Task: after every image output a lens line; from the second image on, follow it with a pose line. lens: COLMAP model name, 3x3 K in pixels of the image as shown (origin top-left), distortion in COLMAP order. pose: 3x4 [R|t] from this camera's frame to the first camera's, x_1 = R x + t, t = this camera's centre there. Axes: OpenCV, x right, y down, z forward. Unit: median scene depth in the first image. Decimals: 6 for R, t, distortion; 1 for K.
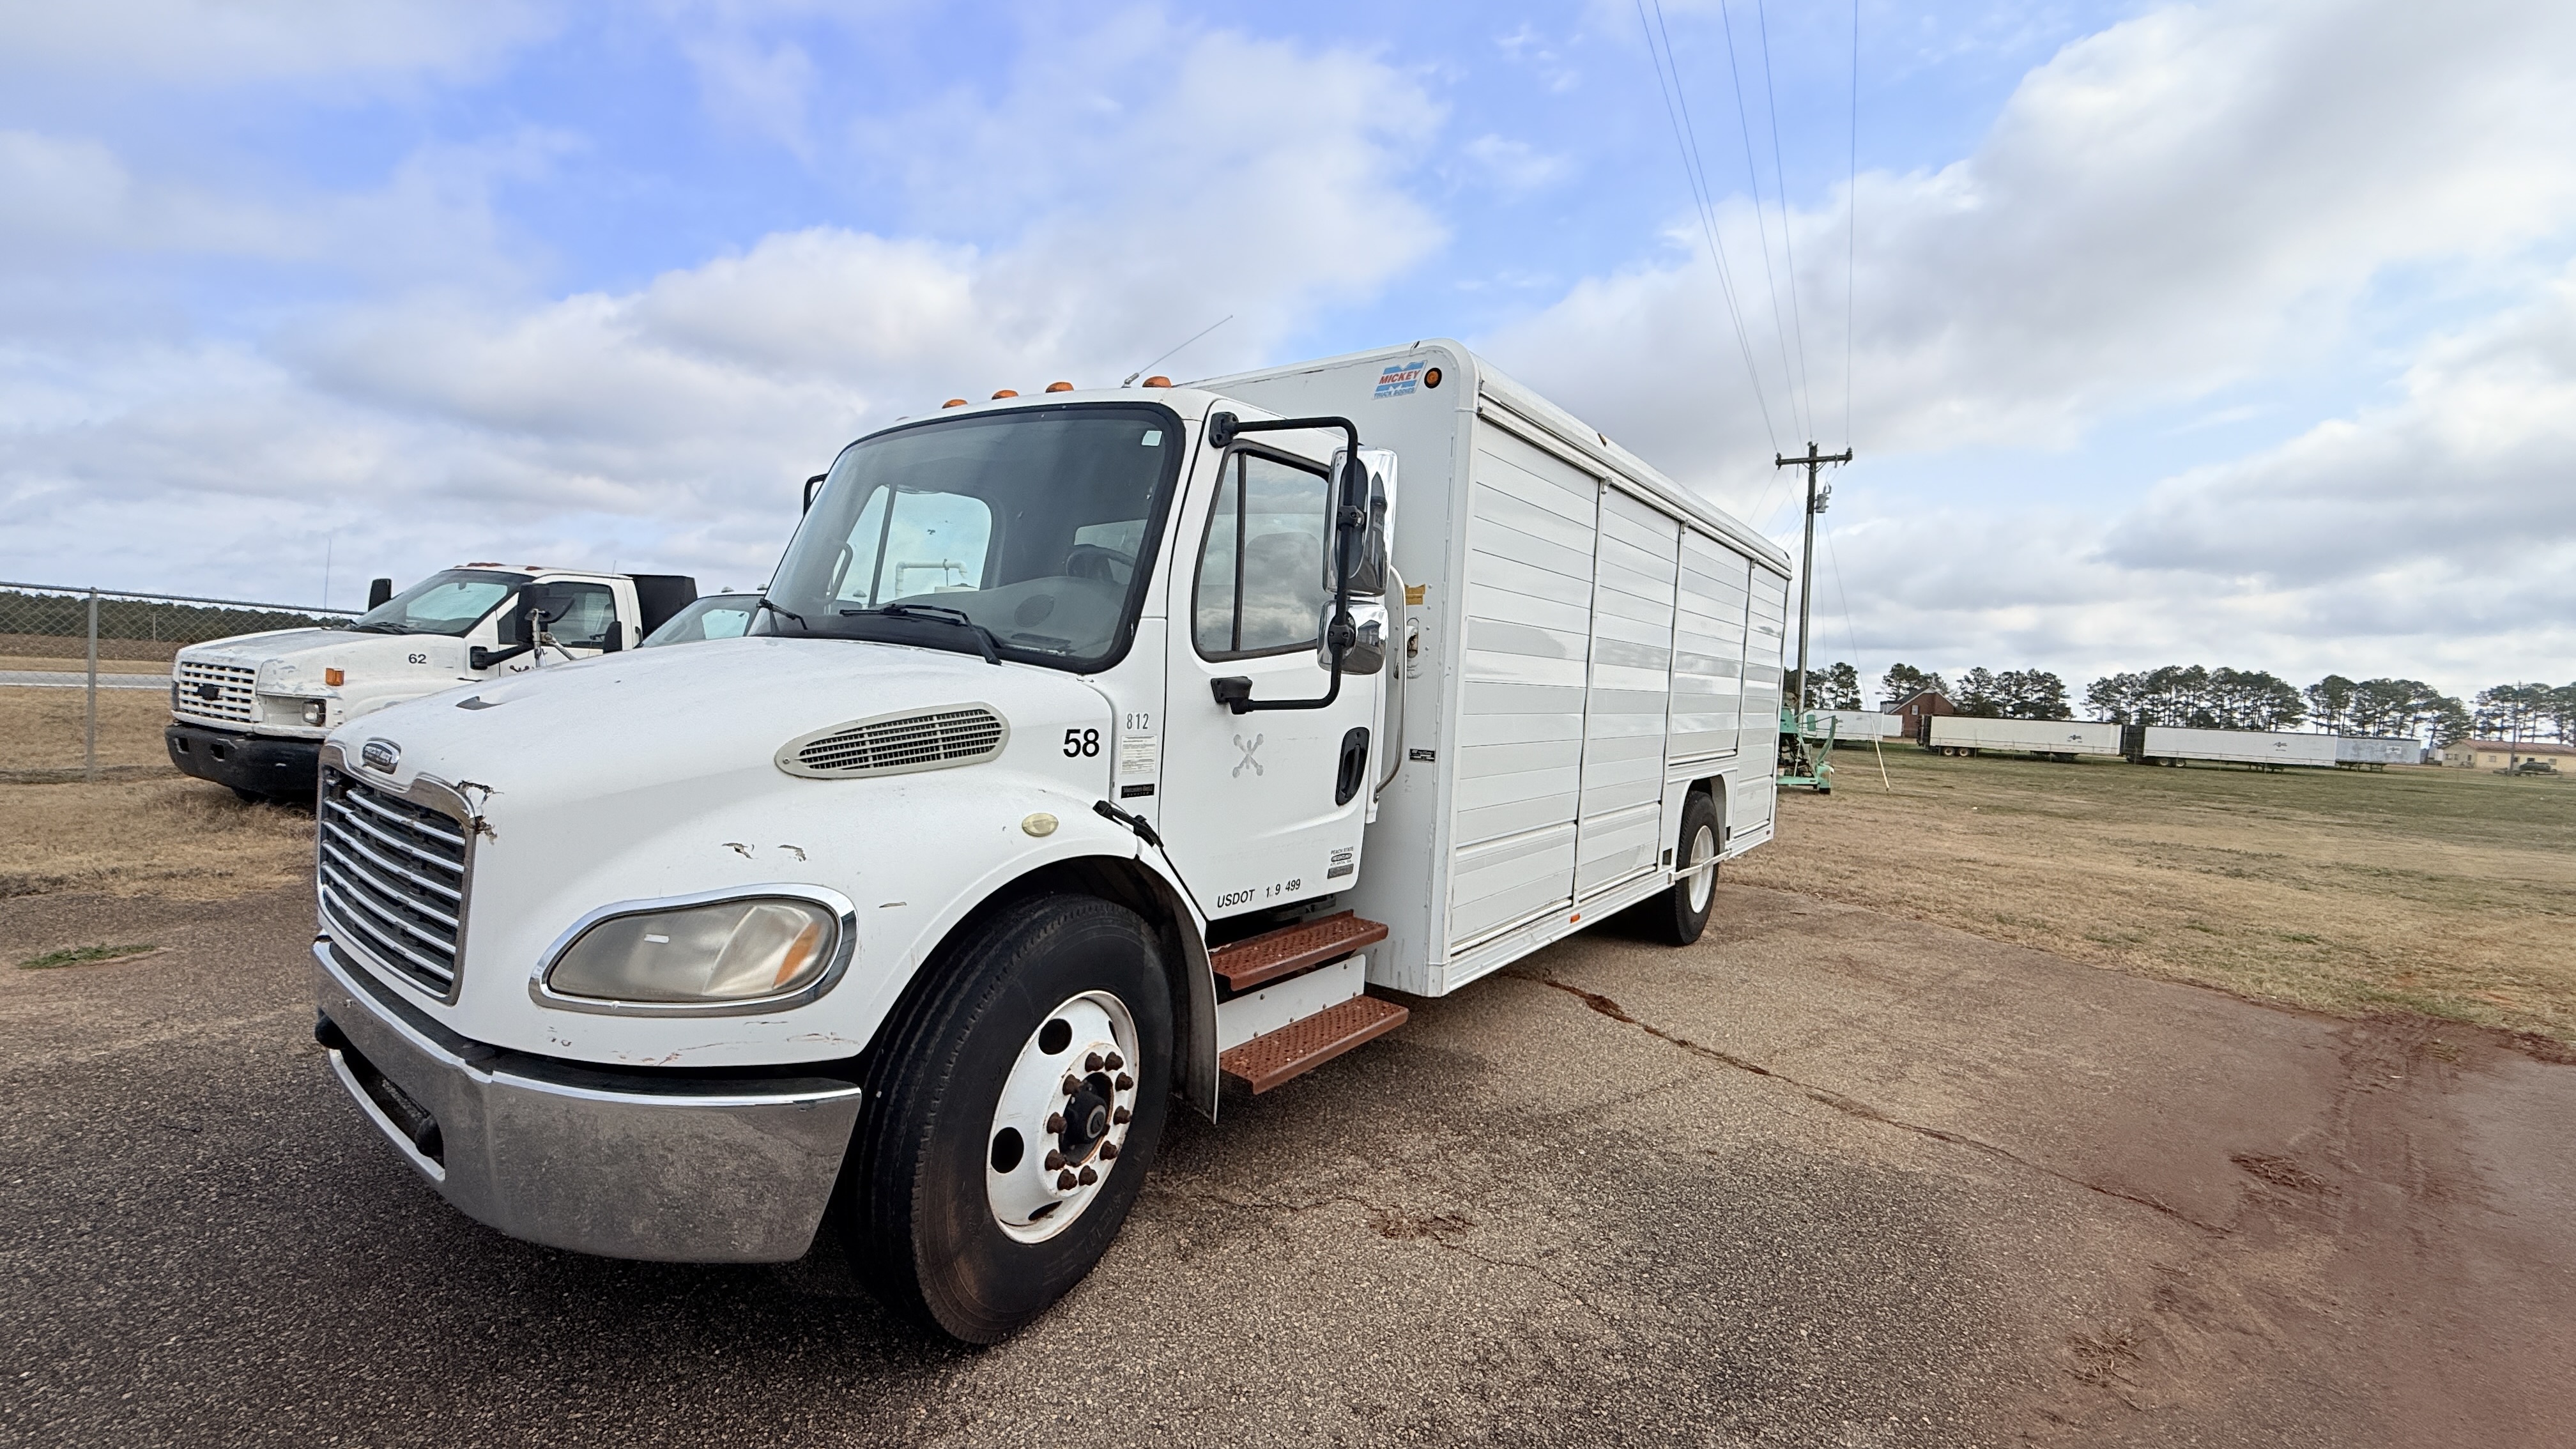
lens RADIAL K [[1022.3, 0, 1288.0], [0, 1022.3, 724.5], [0, 0, 1]] dist [0.000786, 0.000387]
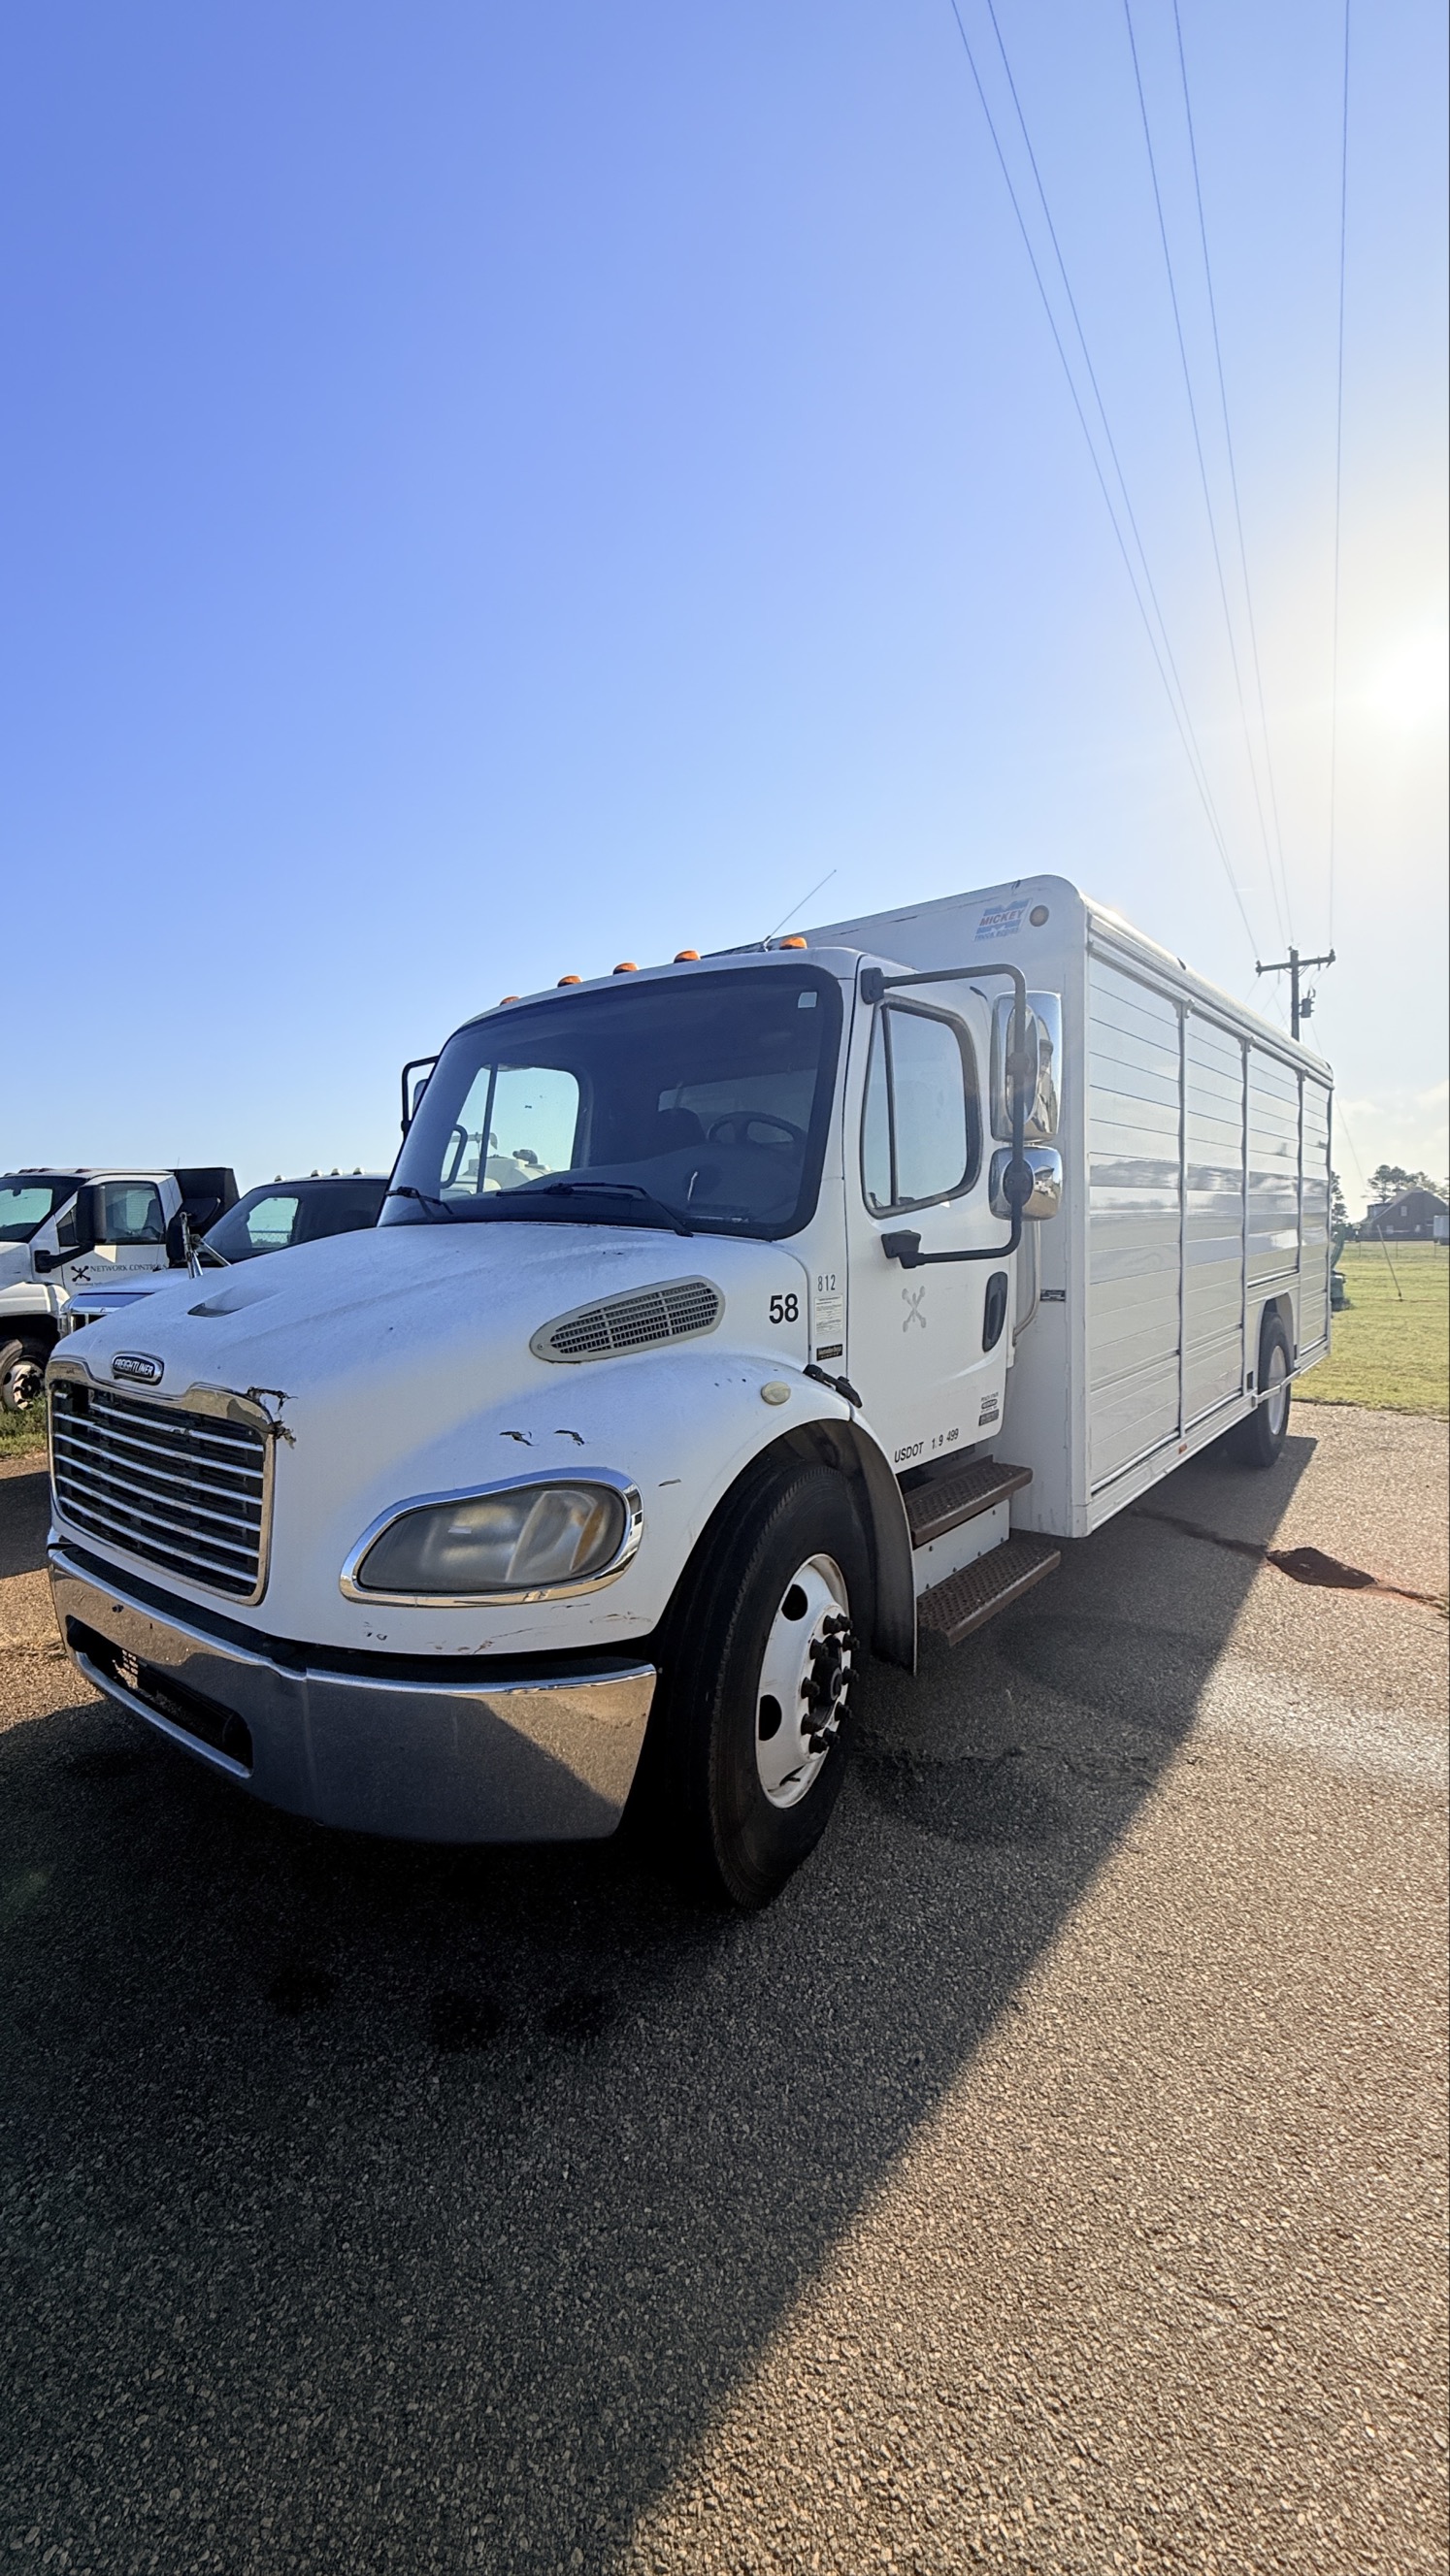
lens RADIAL K [[1022.4, 0, 724.6], [0, 1022.4, 1279.0], [0, 0, 1]] dist [0.000786, 0.000387]
pose [[0.997022, -0.068523, -0.035386, -0.194297], [0.068778, 0.997614, 0.006042, -0.018615], [0.034887, -0.008458, 0.999355, -0.005355]]
